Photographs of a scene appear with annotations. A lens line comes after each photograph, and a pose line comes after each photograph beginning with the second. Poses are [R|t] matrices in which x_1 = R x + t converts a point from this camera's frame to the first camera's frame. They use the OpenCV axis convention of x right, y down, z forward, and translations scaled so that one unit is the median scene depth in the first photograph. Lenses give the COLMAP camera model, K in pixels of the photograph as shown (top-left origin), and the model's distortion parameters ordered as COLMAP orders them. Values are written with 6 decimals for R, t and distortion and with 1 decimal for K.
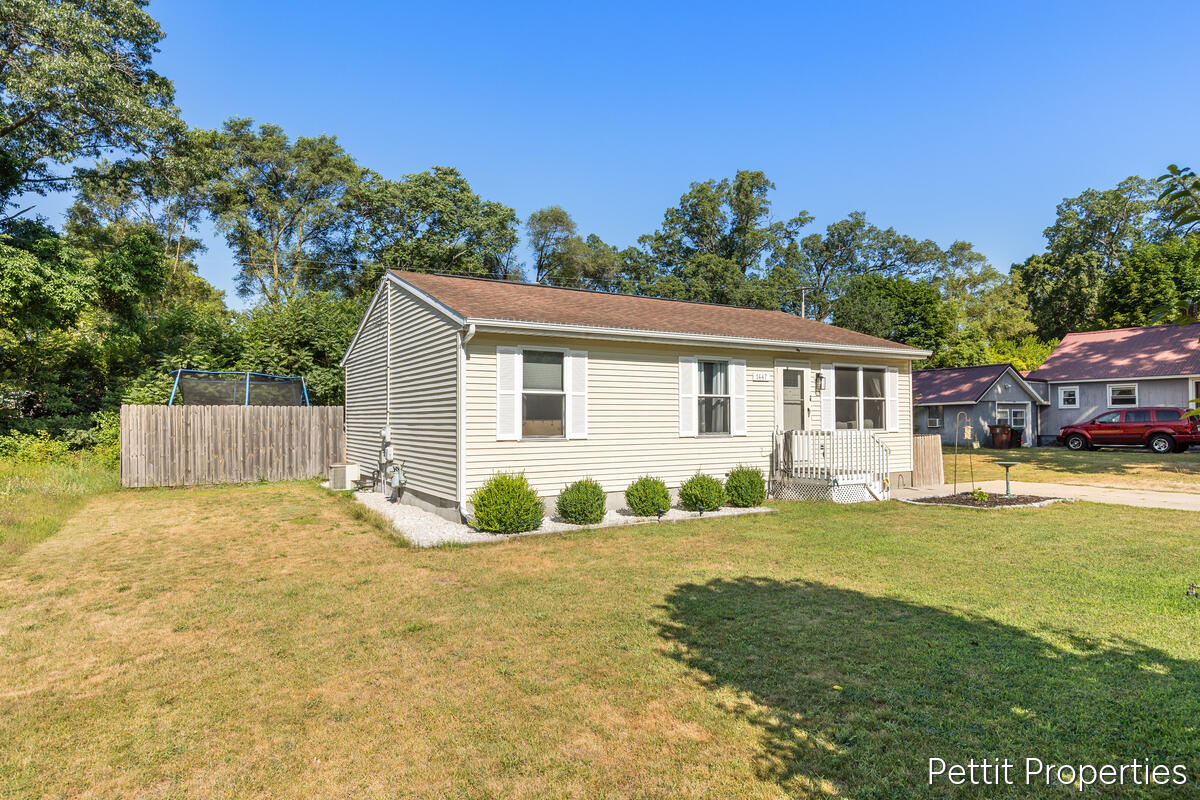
lens RADIAL K [[715.1, 0, 600.5], [0, 715.1, 405.9], [0, 0, 1]] dist [0.000398, 0.000048]
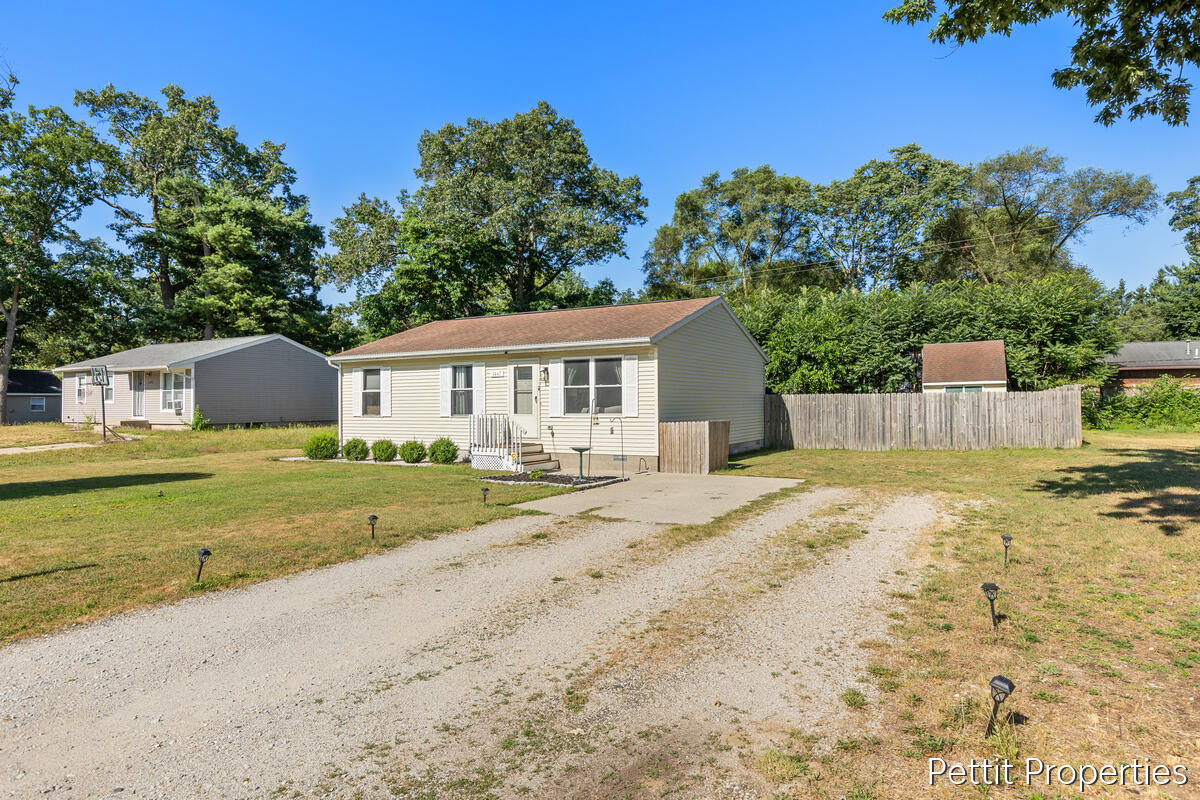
lens RADIAL K [[715.1, 0, 600.1], [0, 715.1, 400.2], [0, 0, 1]] dist [0.000398, 0.000048]
pose [[0.439119, -0.001687, -0.898427, 1.475467], [0.020119, 0.999766, 0.007956, 0.002059], [0.898204, -0.021569, 0.439050, 0.564434]]
